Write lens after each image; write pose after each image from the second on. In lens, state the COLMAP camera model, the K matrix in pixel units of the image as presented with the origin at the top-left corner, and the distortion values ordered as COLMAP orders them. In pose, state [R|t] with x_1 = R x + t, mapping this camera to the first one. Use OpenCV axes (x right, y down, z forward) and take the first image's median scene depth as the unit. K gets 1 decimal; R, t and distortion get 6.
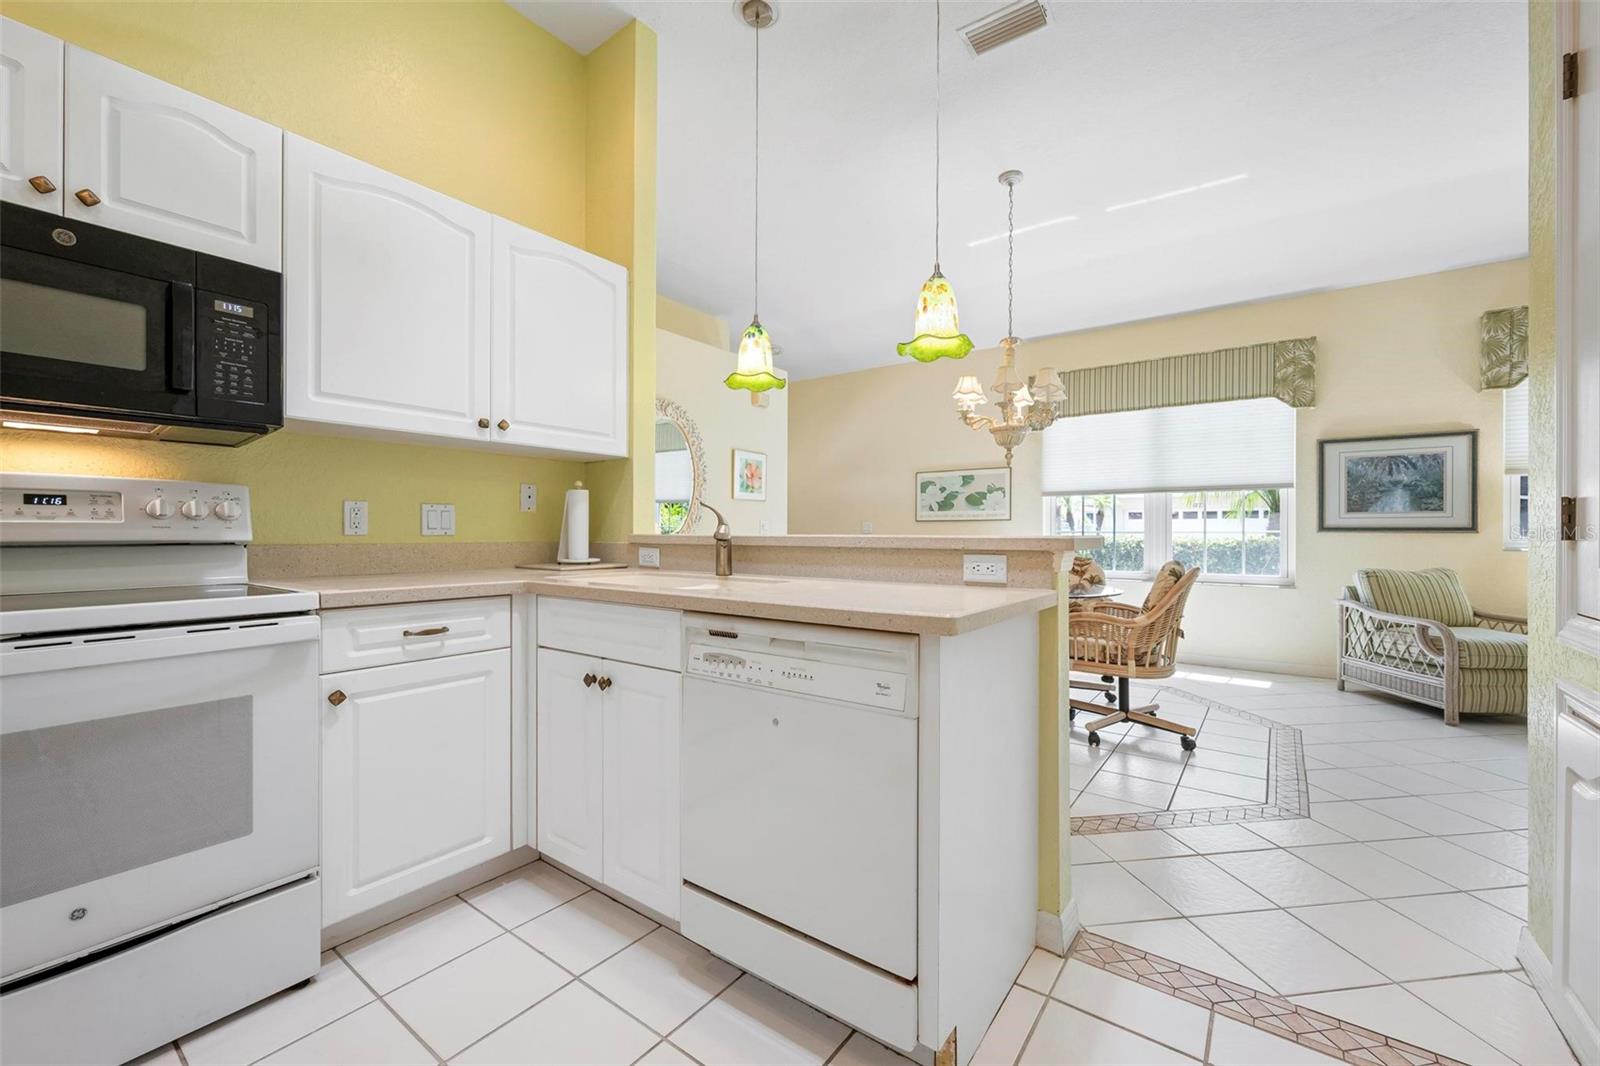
lens RADIAL K [[644.1, 0, 800.0], [0, 644.1, 533.0], [0, 0, 1]] dist [-0.001518, -0.000110]
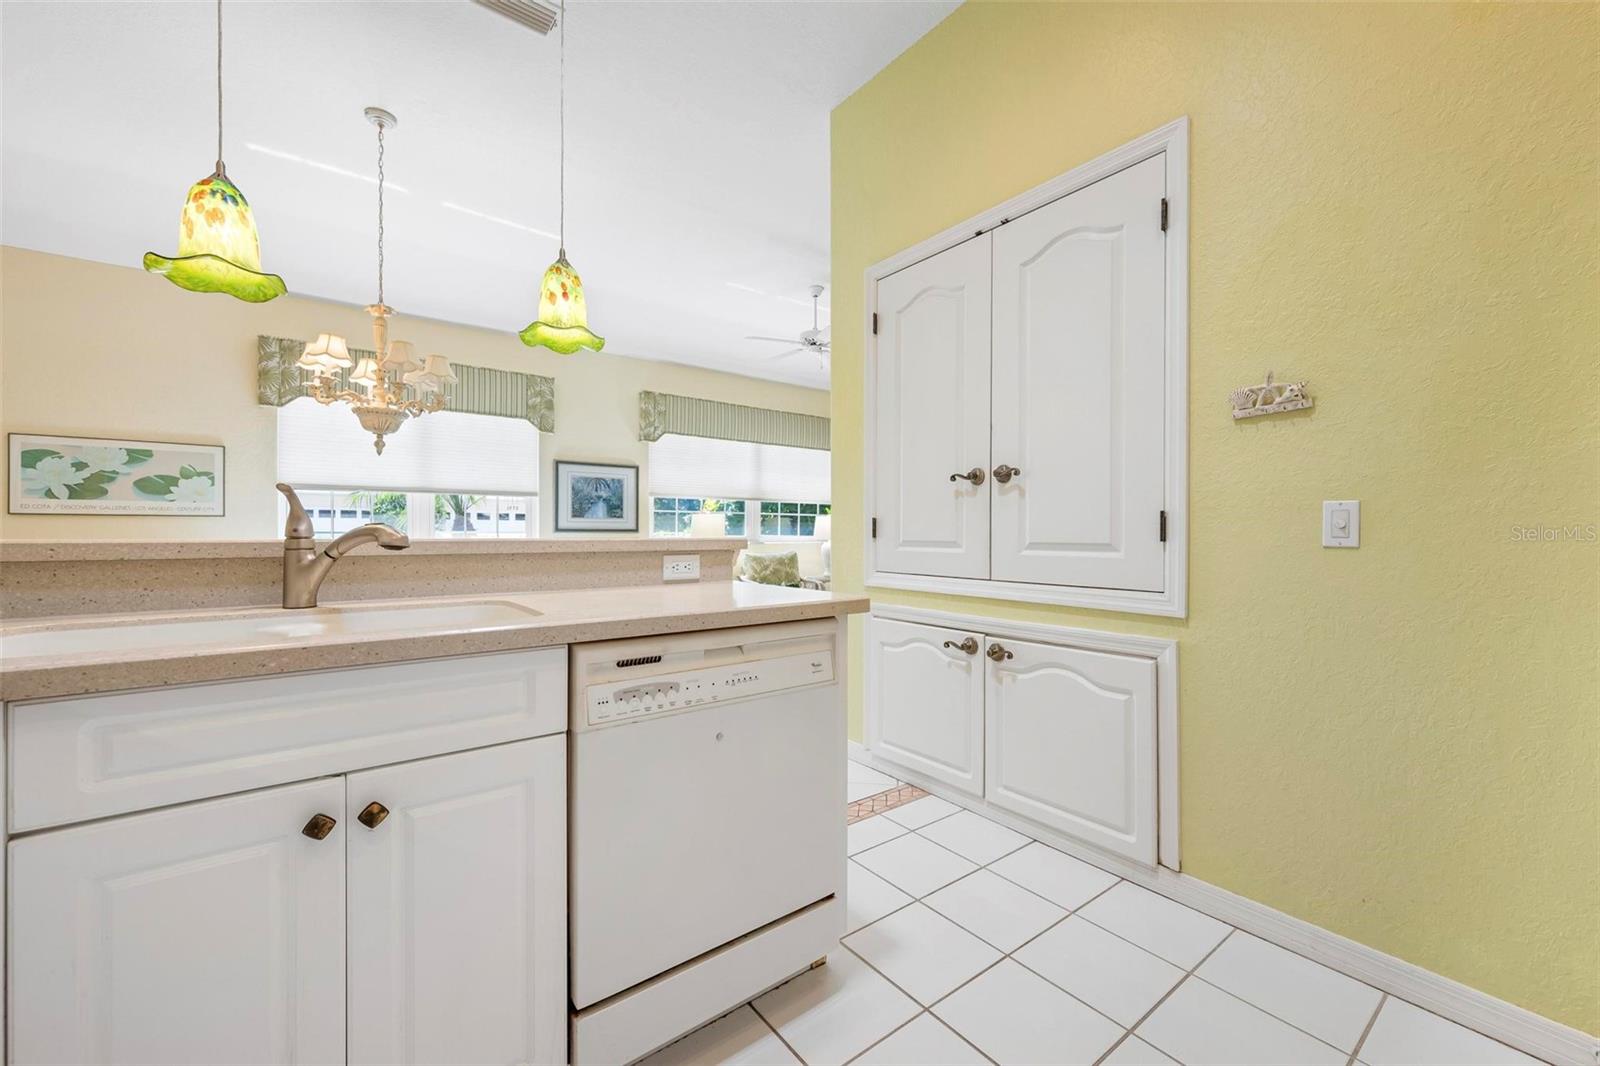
lens RADIAL K [[632.4, 0, 806.7], [0, 632.4, 534.7], [0, 0, 1]] dist [0.001364, 0.000283]
pose [[0.275819, -0.003884, 0.961202, -0.282547], [0.000046, 0.999992, 0.004027, -0.002249], [-0.961210, -0.001067, 0.275817, 0.195804]]
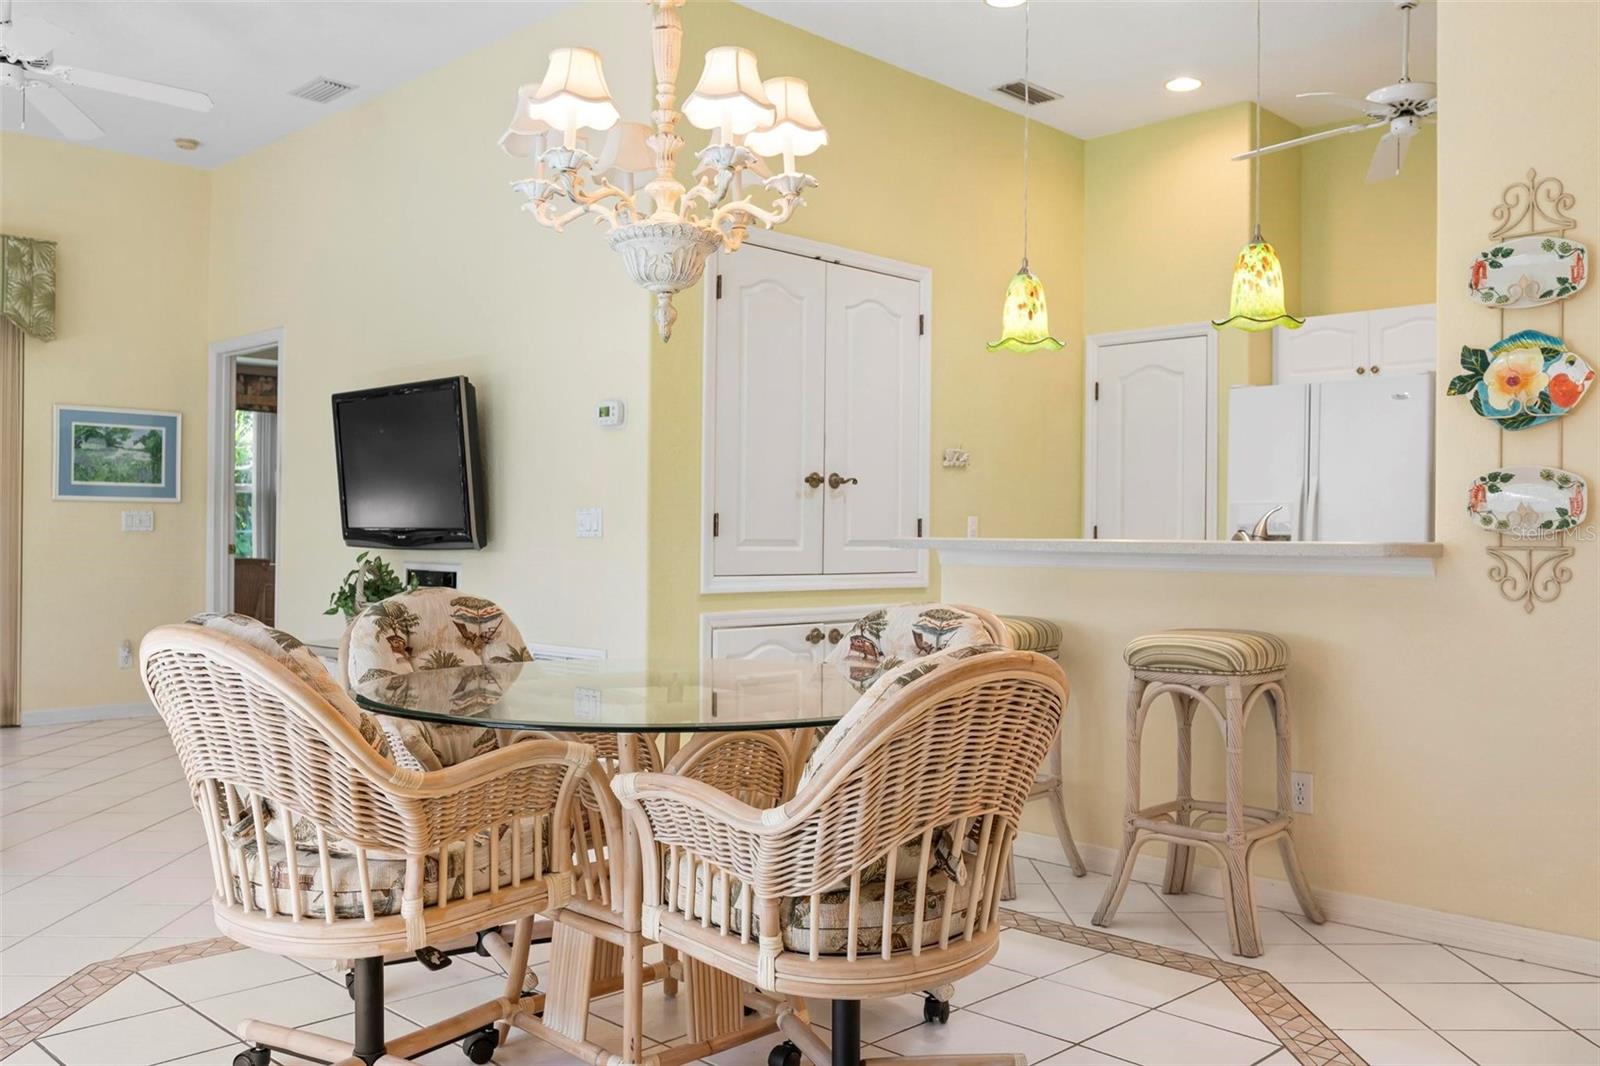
lens RADIAL K [[1350.8, 0, 800.0], [0, 1350.8, 533.0], [0, 0, 1]] dist [-0.001927, 0.000421]
pose [[-0.990175, -0.012320, 0.139293, 0.127320], [-0.012380, 0.999923, 0.000436, -0.000670], [-0.139288, -0.001293, -0.990251, 1.493590]]
